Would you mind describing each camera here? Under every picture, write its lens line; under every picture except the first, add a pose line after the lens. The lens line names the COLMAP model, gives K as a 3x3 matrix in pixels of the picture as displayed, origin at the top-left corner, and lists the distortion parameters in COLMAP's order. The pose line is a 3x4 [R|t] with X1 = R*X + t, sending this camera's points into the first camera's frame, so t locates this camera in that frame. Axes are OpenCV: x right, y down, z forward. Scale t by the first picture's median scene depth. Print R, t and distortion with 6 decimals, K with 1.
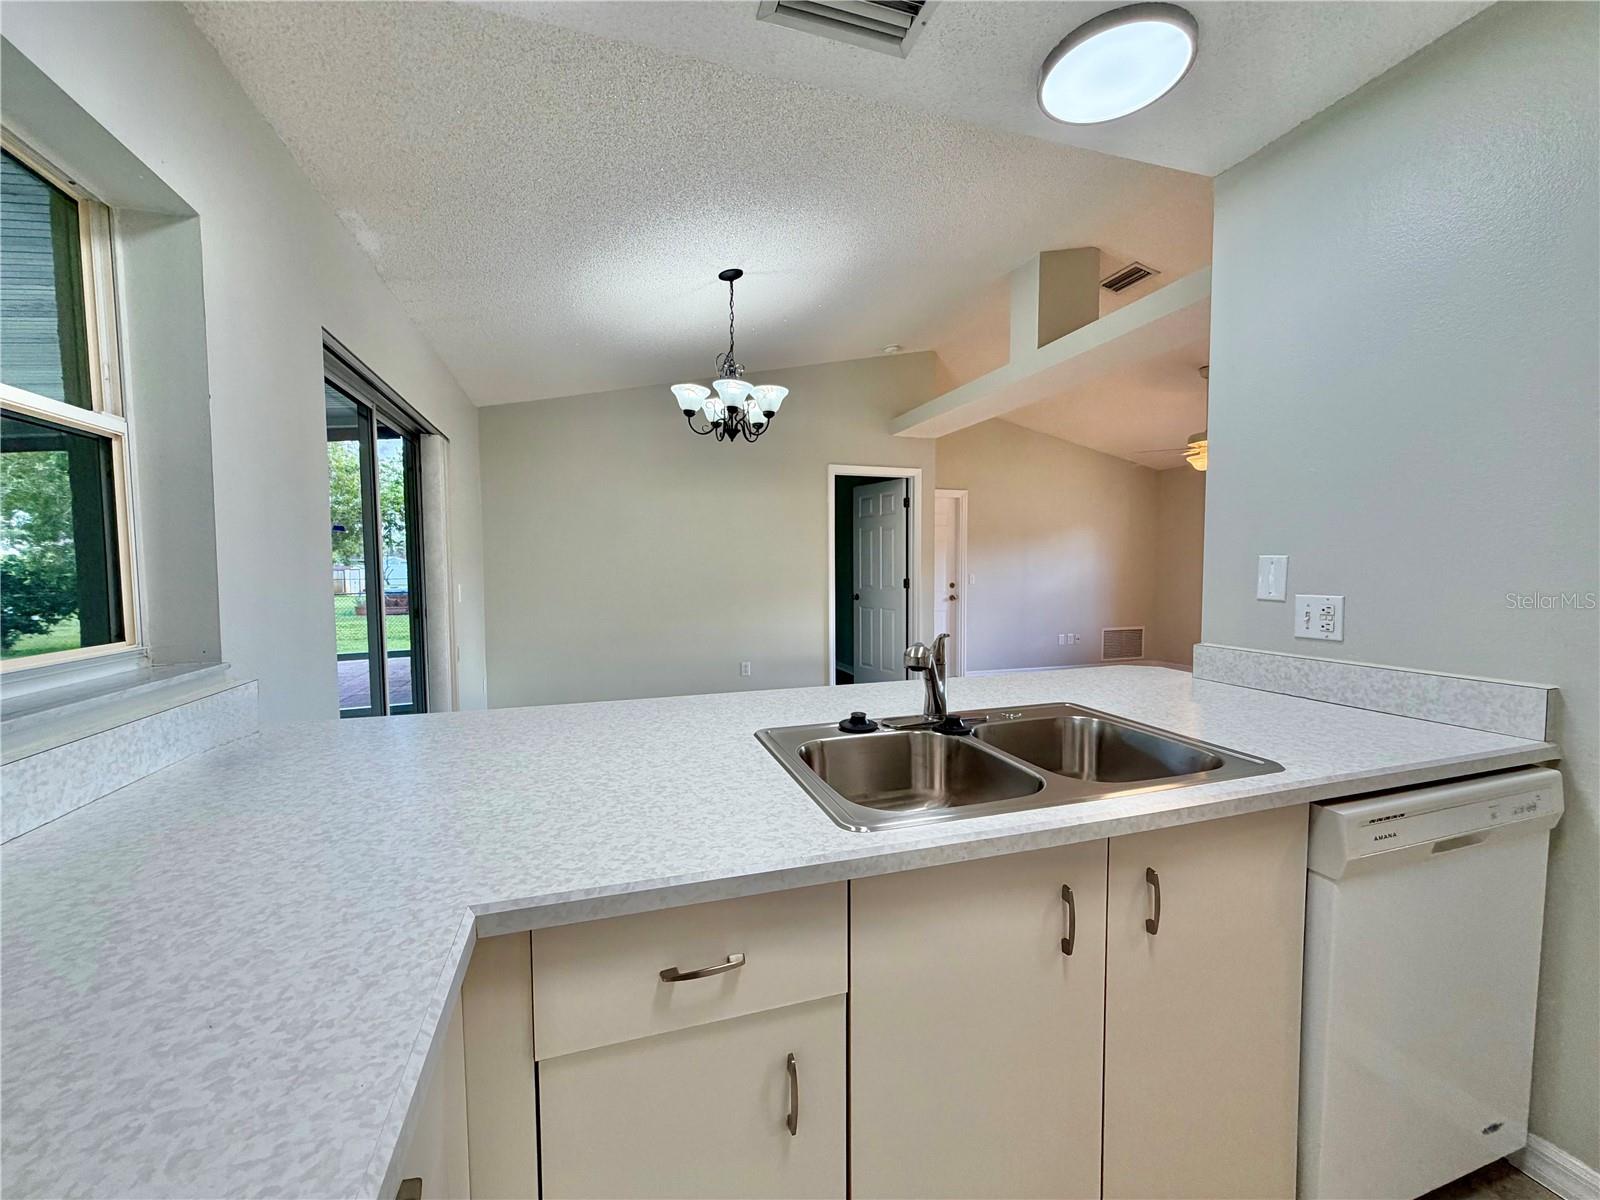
lens RADIAL K [[636.3, 0, 793.1], [0, 636.3, 603.1], [0, 0, 1]] dist [-0.002240, 0.000451]
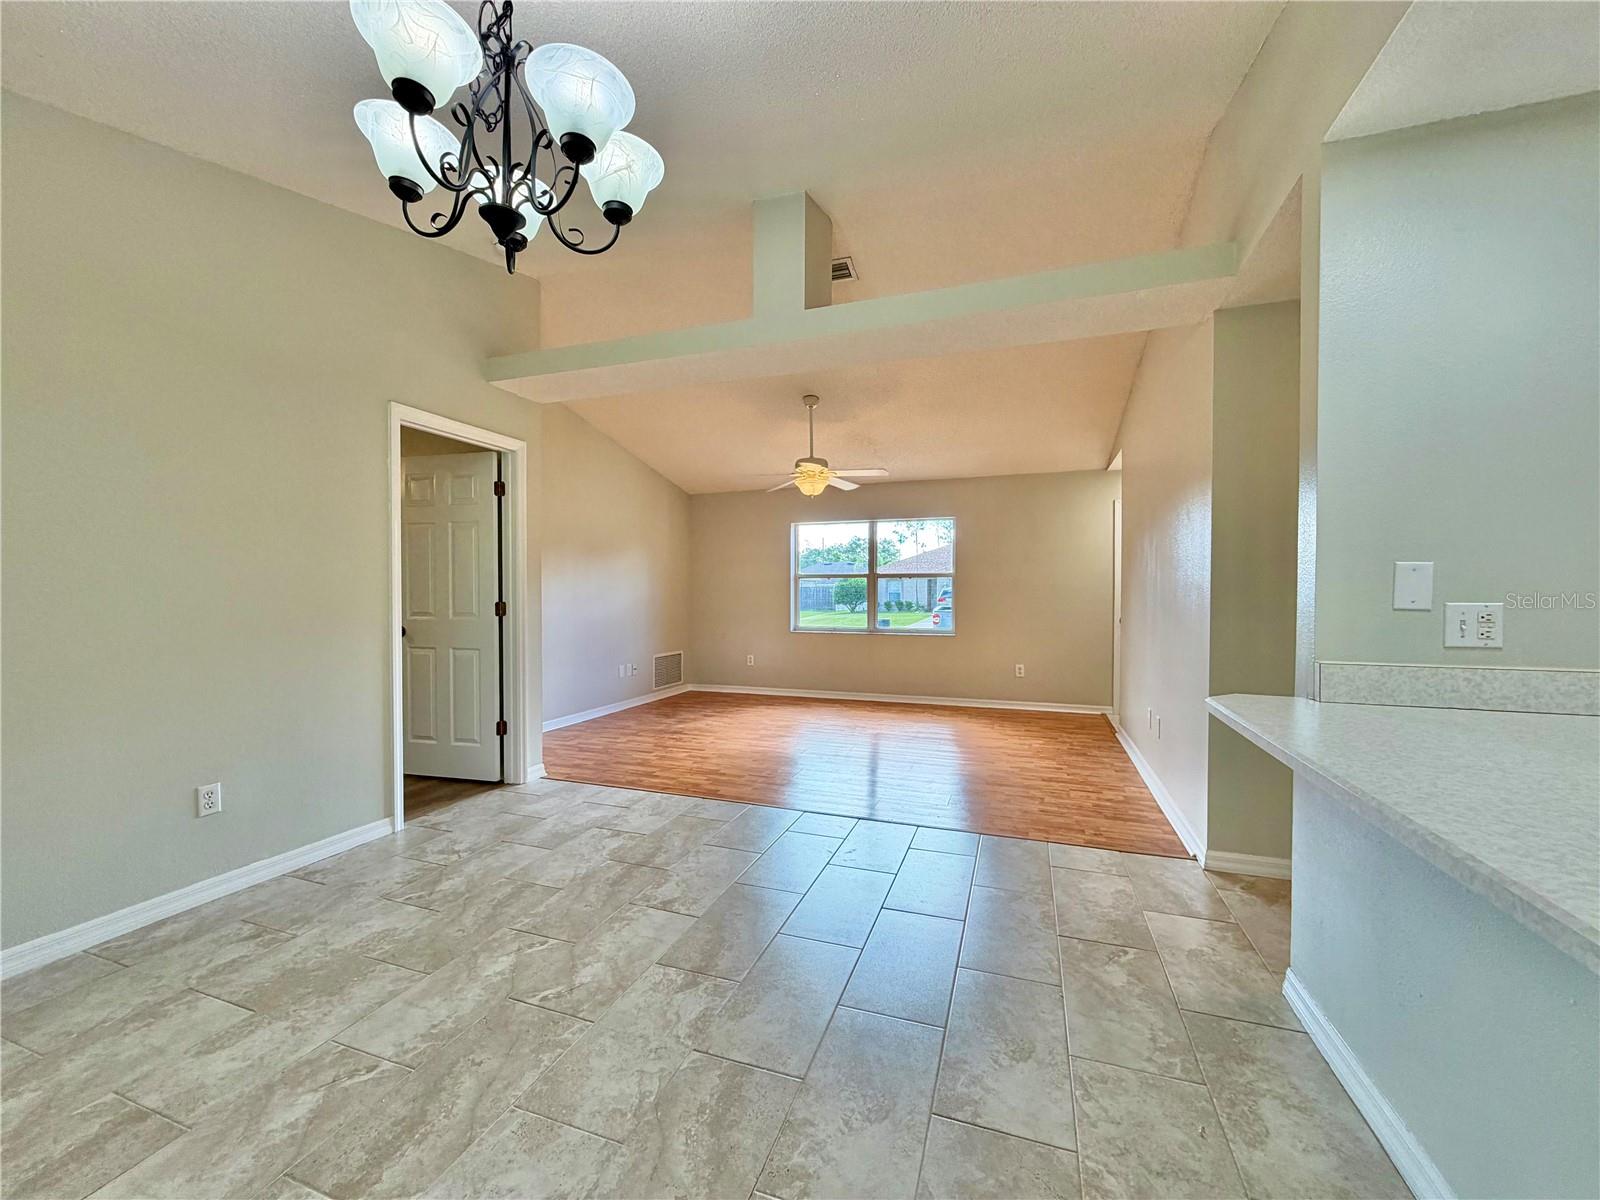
lens RADIAL K [[634.6, 0, 800.0], [0, 634.6, 600.0], [0, 0, 1]] dist [-0.003127, -0.000312]
pose [[0.603686, -0.002187, 0.797219, -0.546616], [0.040639, 0.998781, -0.028033, -0.029548], [-0.796186, 0.049321, 0.603039, 1.173211]]
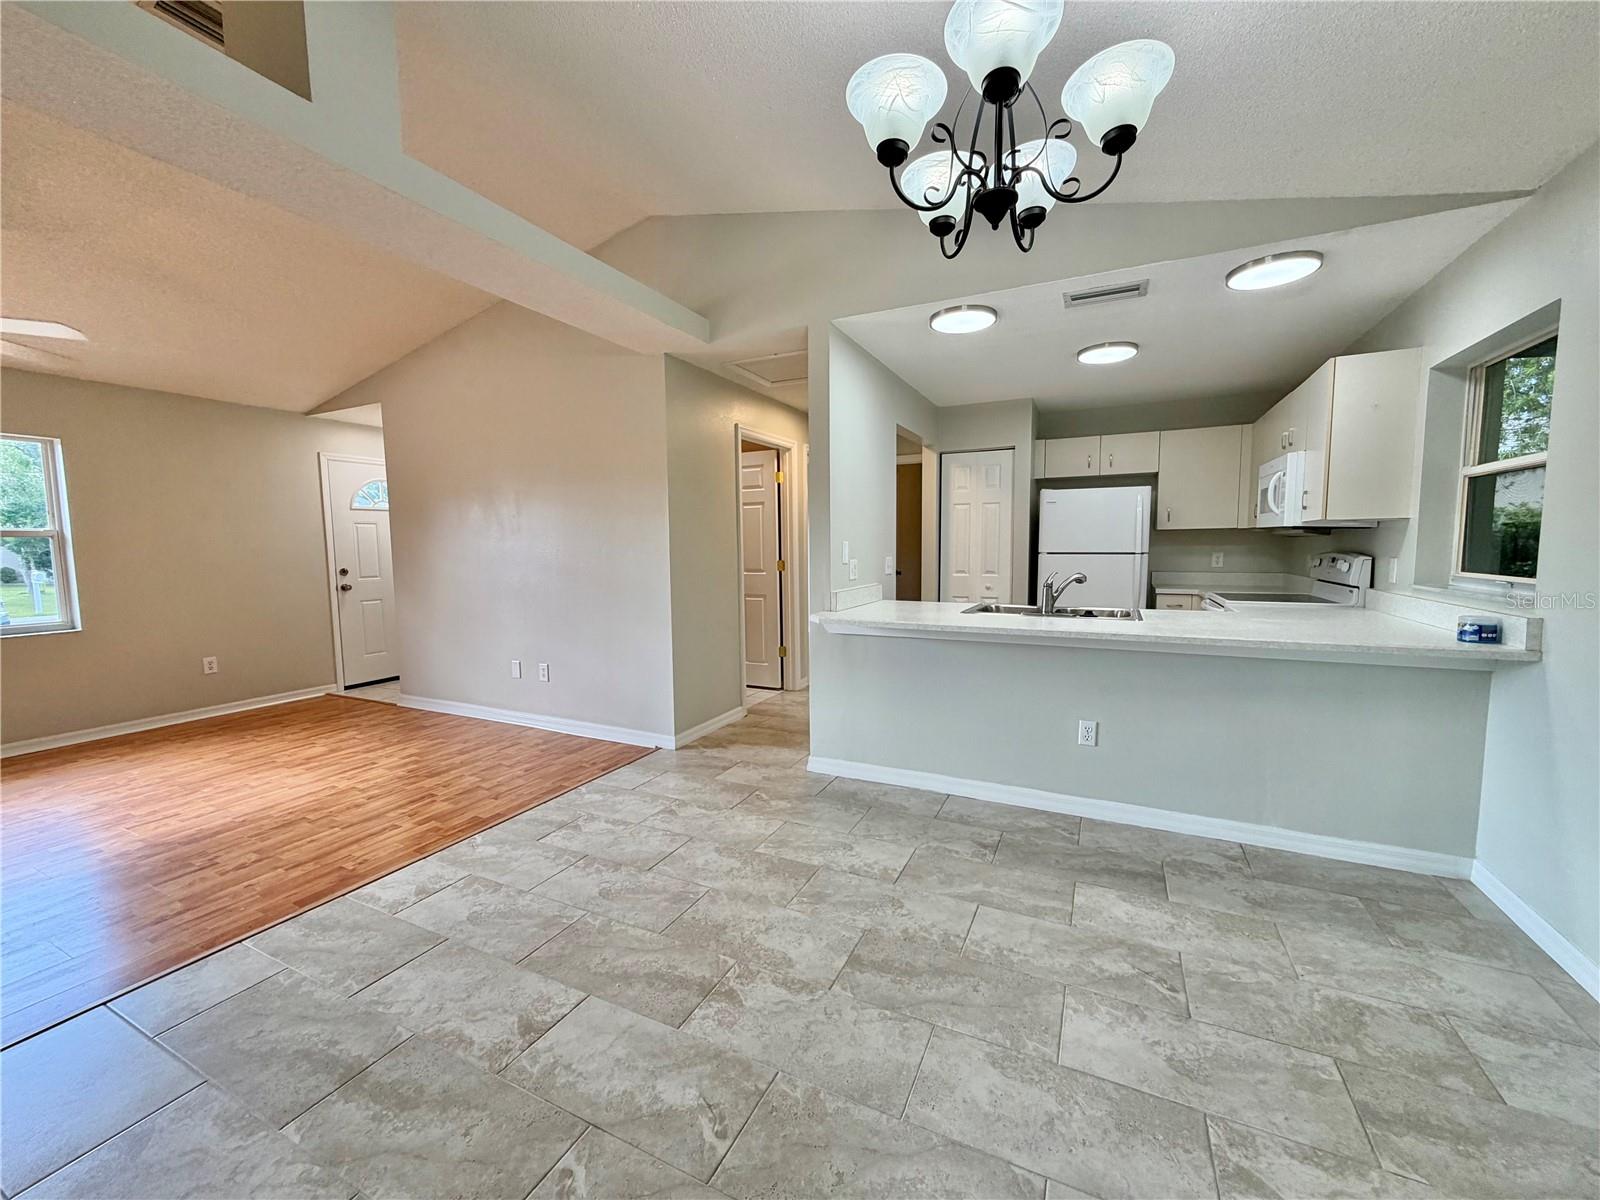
lens RADIAL K [[636.3, 0, 793.1], [0, 636.3, 603.1], [0, 0, 1]] dist [-0.002240, 0.000451]
pose [[-0.721649, -0.050172, 0.690439, -0.529840], [0.054543, 0.990149, 0.128959, -0.152529], [-0.690107, 0.130722, -0.711803, 2.611294]]
